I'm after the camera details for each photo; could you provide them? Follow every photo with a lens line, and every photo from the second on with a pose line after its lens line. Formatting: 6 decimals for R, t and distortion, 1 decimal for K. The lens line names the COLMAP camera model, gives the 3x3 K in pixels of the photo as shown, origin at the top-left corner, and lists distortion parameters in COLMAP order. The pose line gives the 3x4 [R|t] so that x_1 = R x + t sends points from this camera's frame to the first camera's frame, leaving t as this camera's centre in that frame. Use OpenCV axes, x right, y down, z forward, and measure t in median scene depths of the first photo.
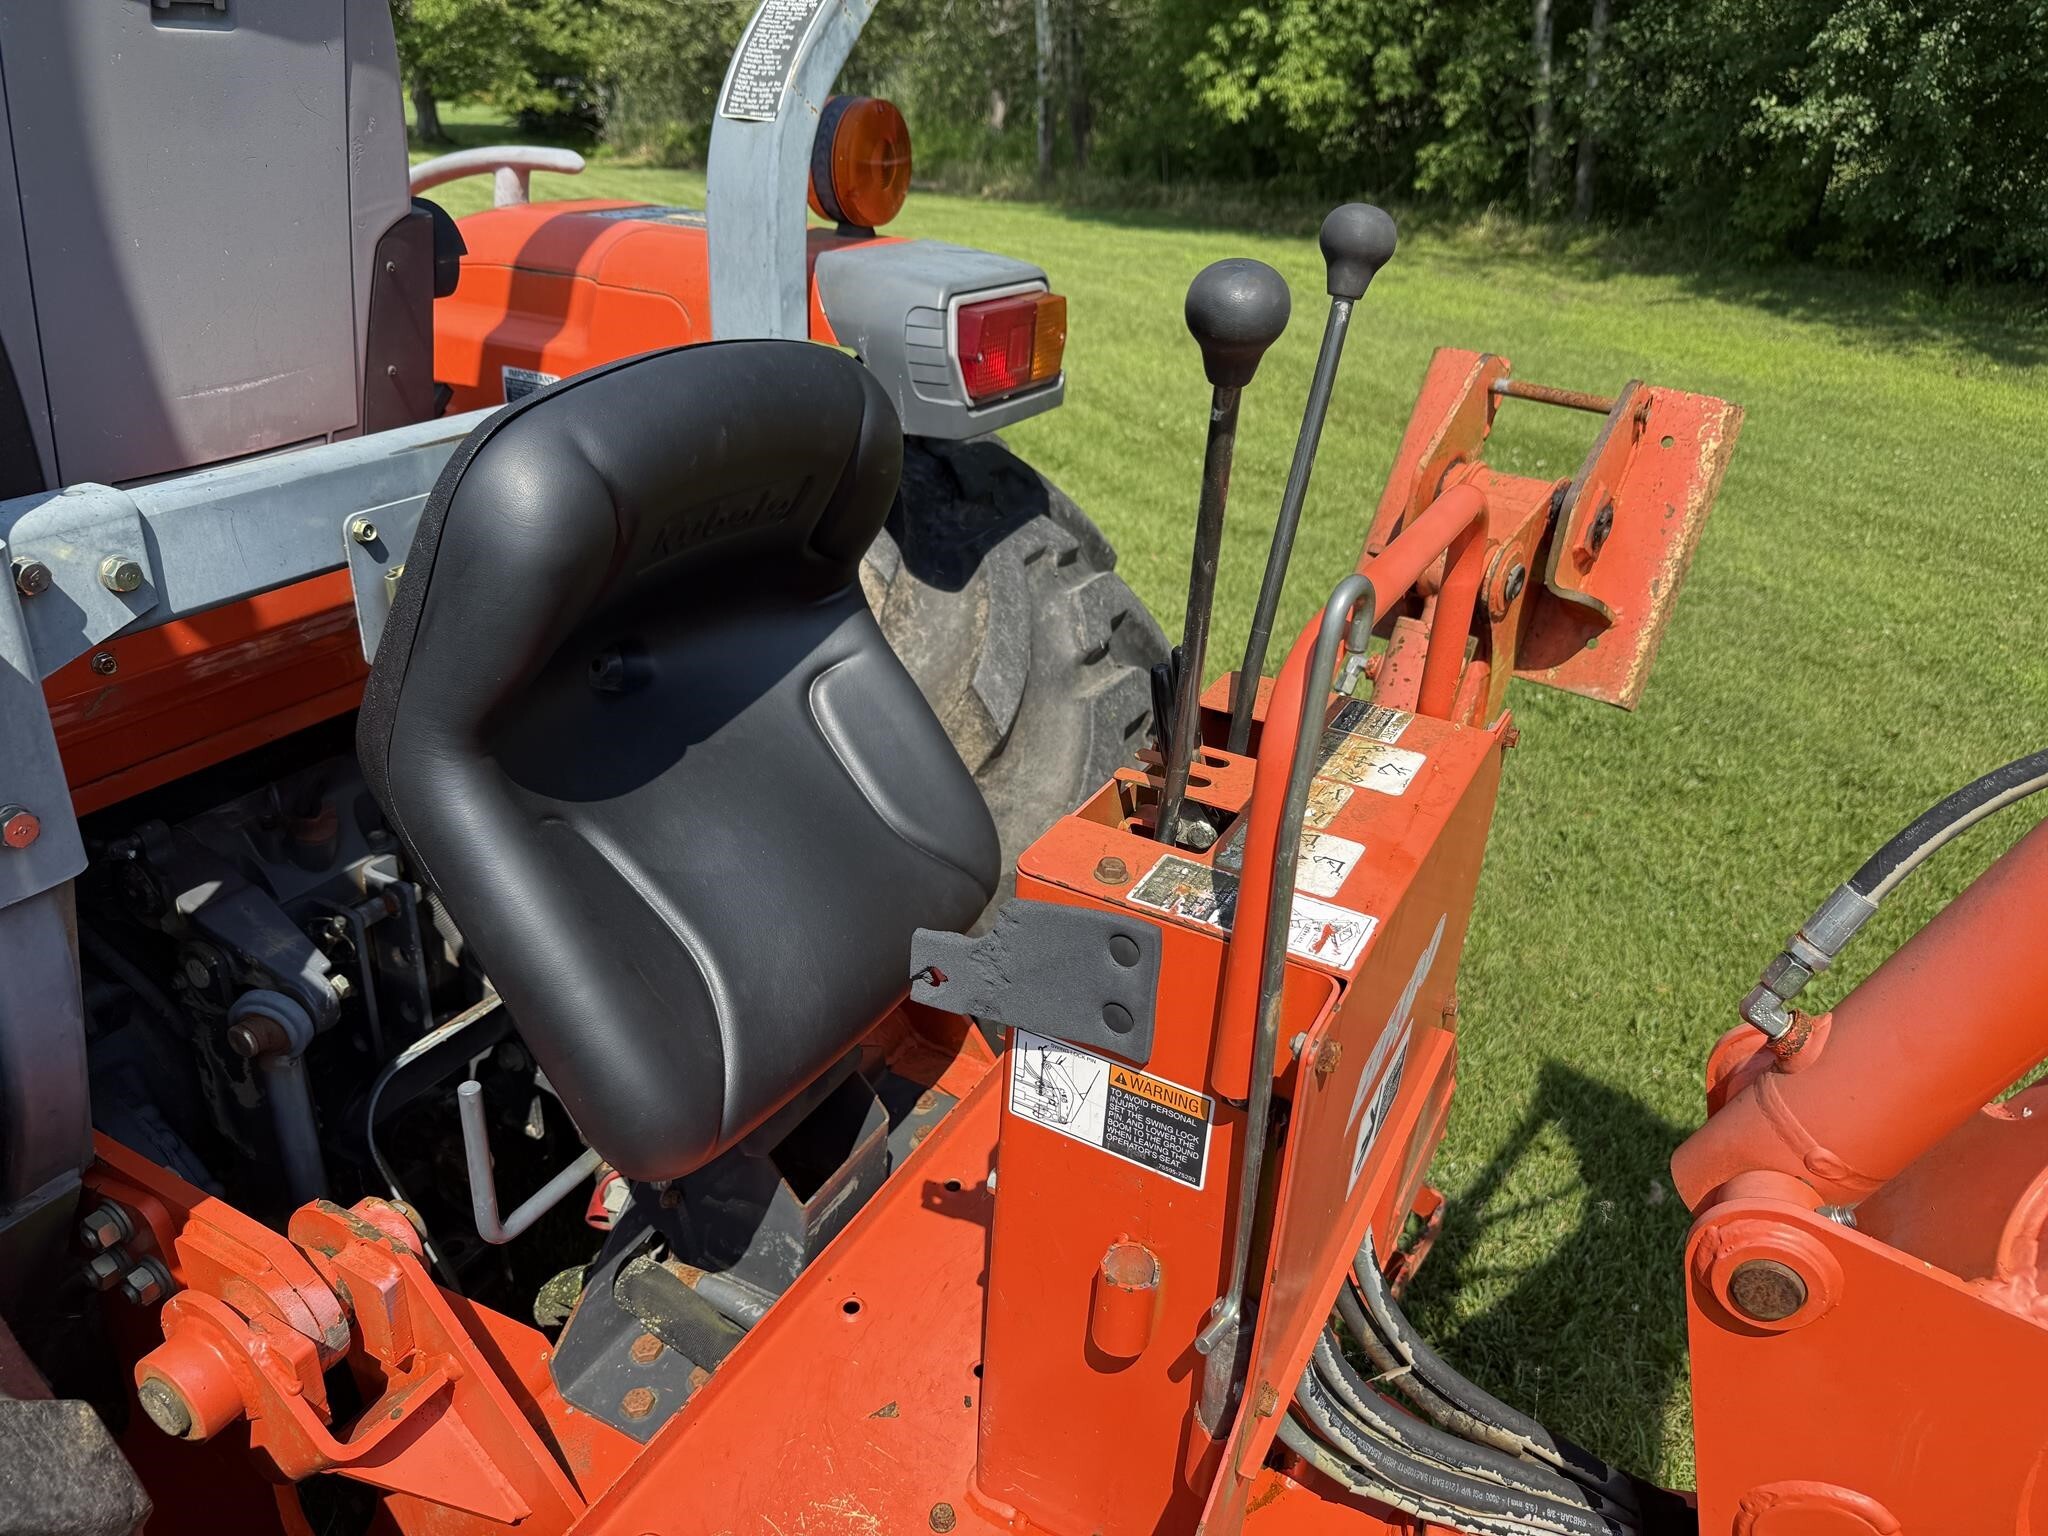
lens RADIAL K [[1437.5, 0, 1039.2], [0, 1437.5, 773.9], [0, 0, 1]] dist [0.055701, -0.066496]
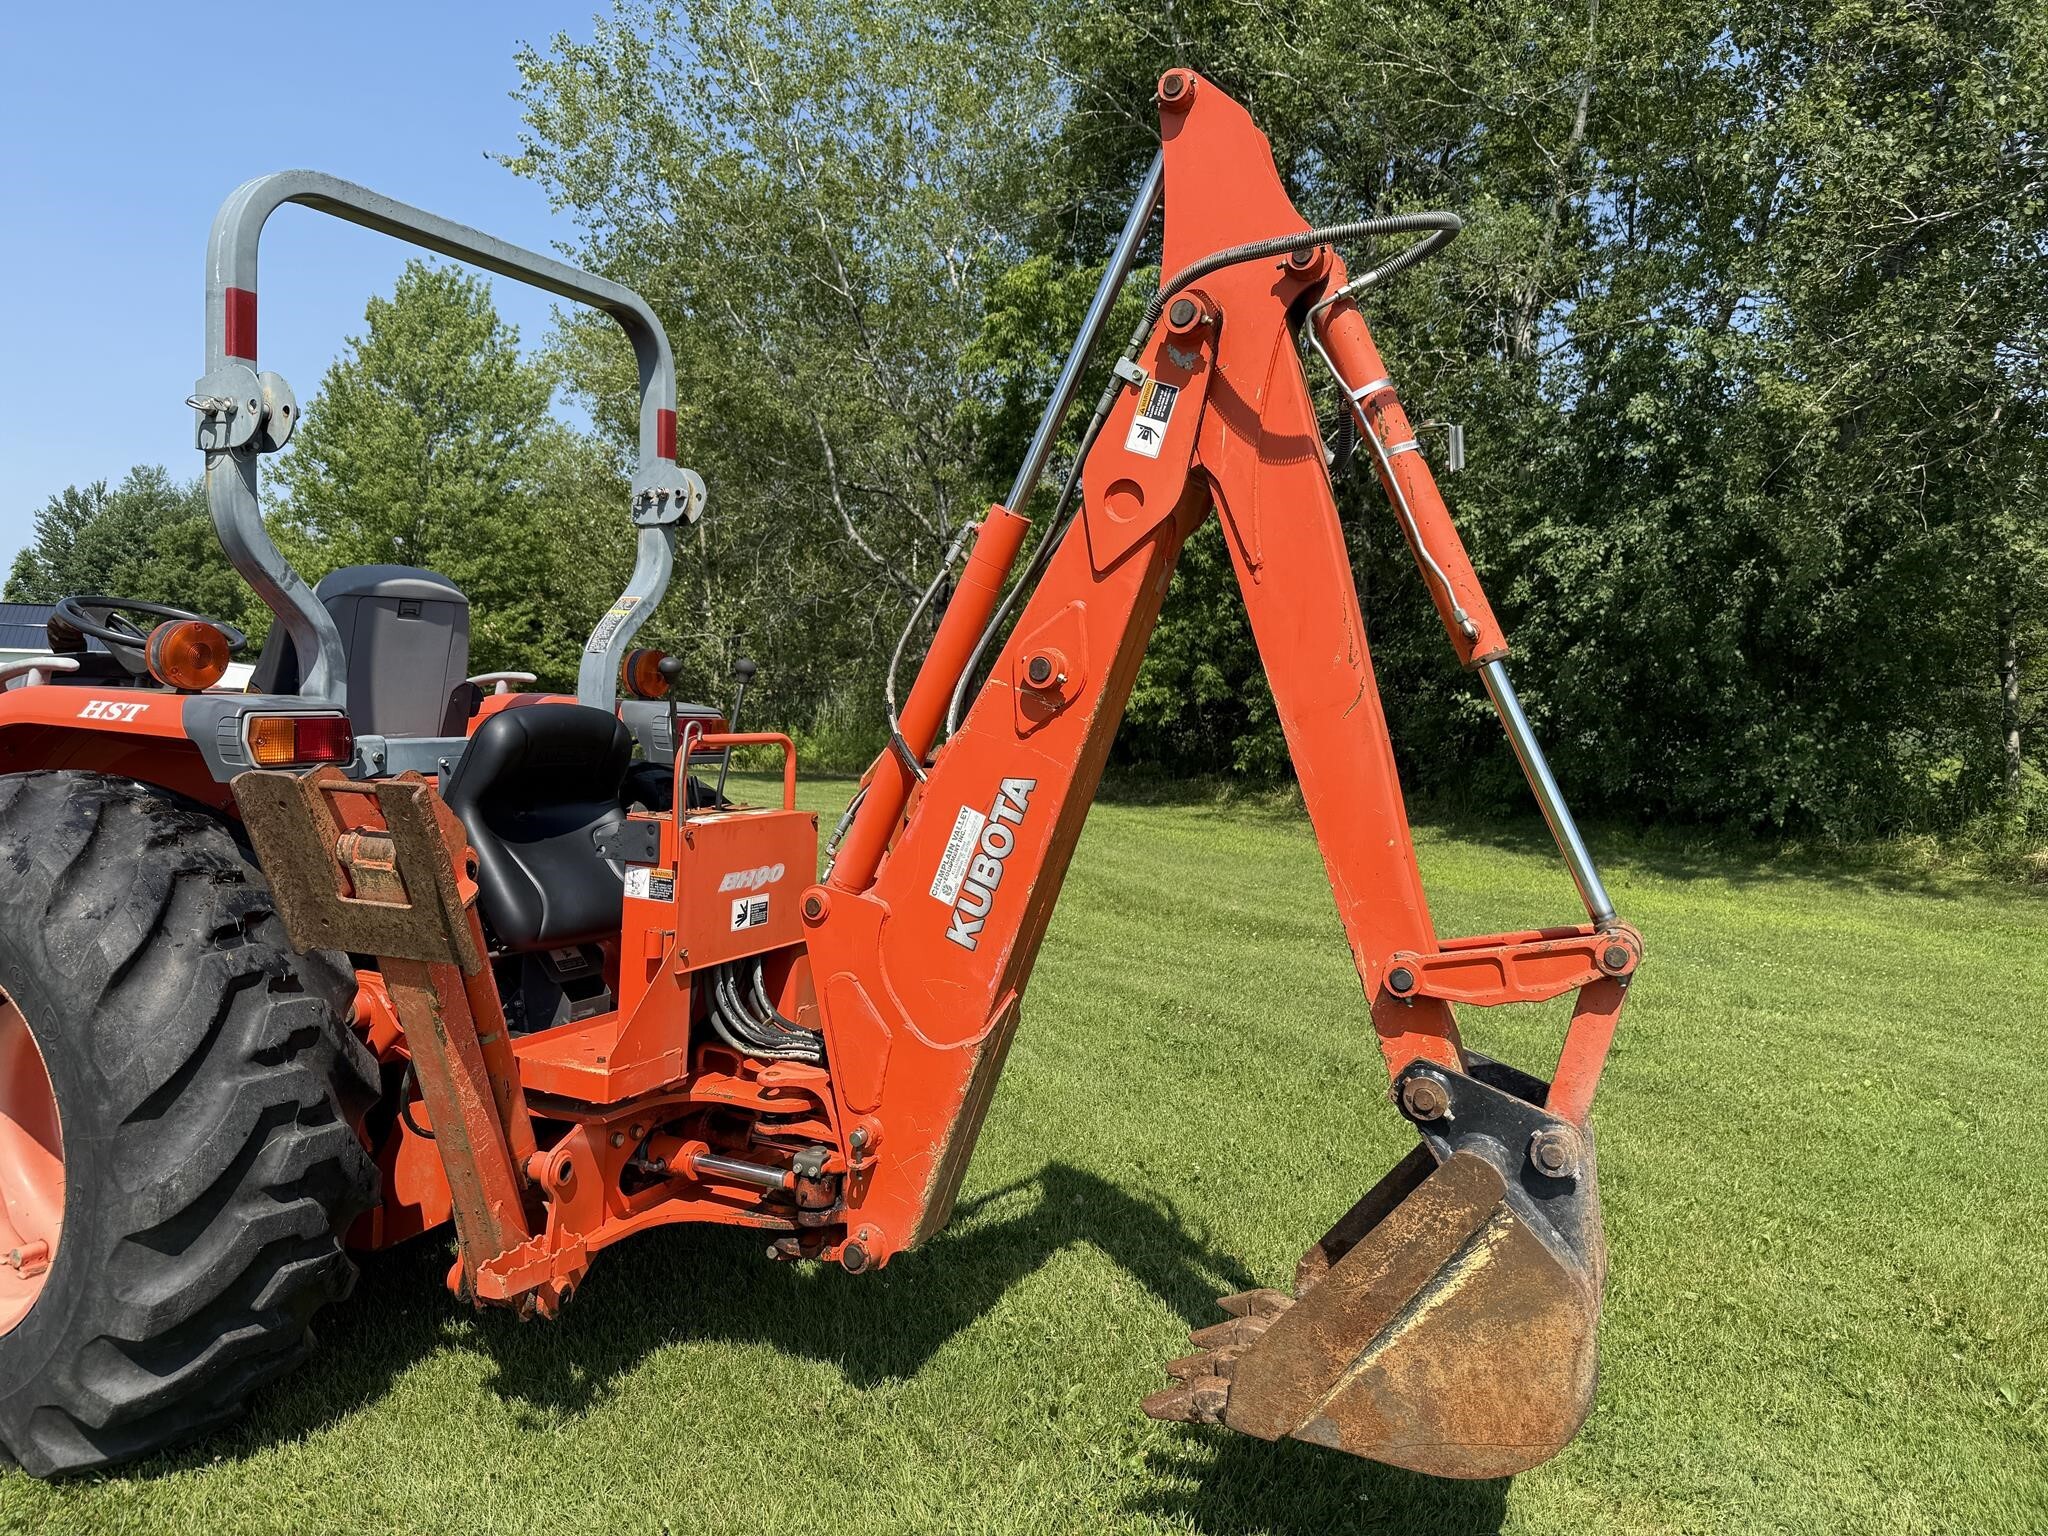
lens RADIAL K [[1437.5, 0, 1015.2], [0, 1437.5, 767.1], [0, 0, 1]] dist [0.055701, -0.066496]
pose [[0.999743, -0.012262, 0.019067, 0.051589], [0.018751, 0.919959, -0.391566, 0.080502], [-0.012739, 0.391823, 0.919952, -0.138460]]
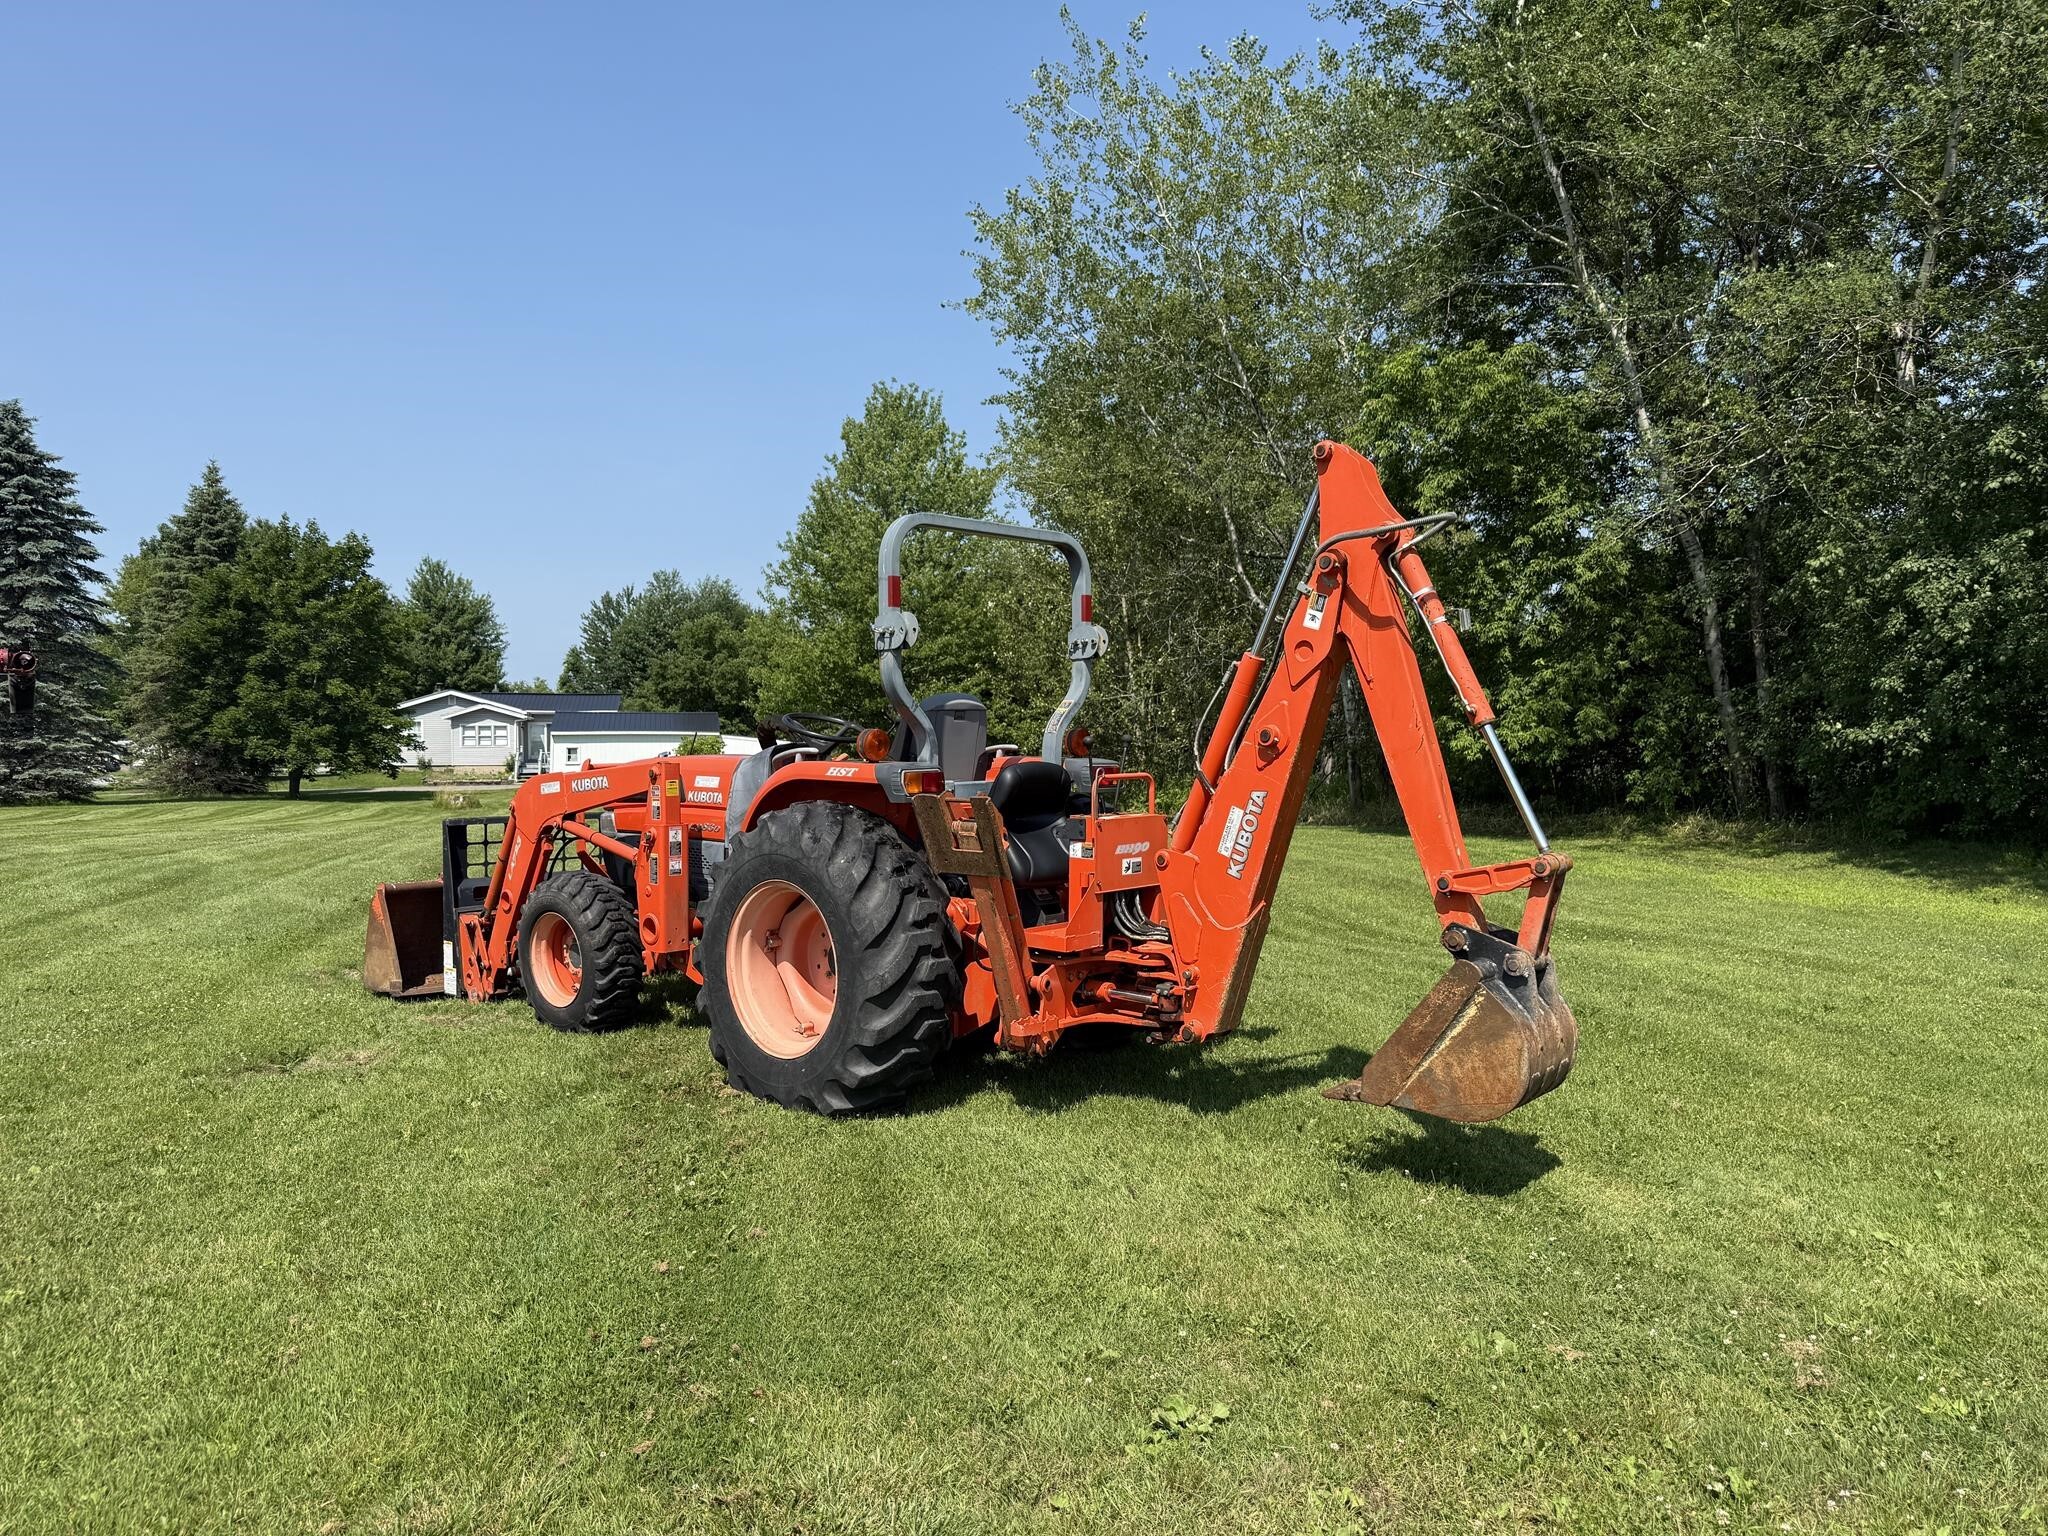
lens RADIAL K [[1437.5, 0, 1030.5], [0, 1437.5, 780.1], [0, 0, 1]] dist [0.055701, -0.066496]
pose [[0.963913, -0.042376, -0.262822, 0.094700], [-0.070986, 0.910592, -0.407164, 0.158931], [0.256578, 0.411128, 0.874724, -0.301766]]
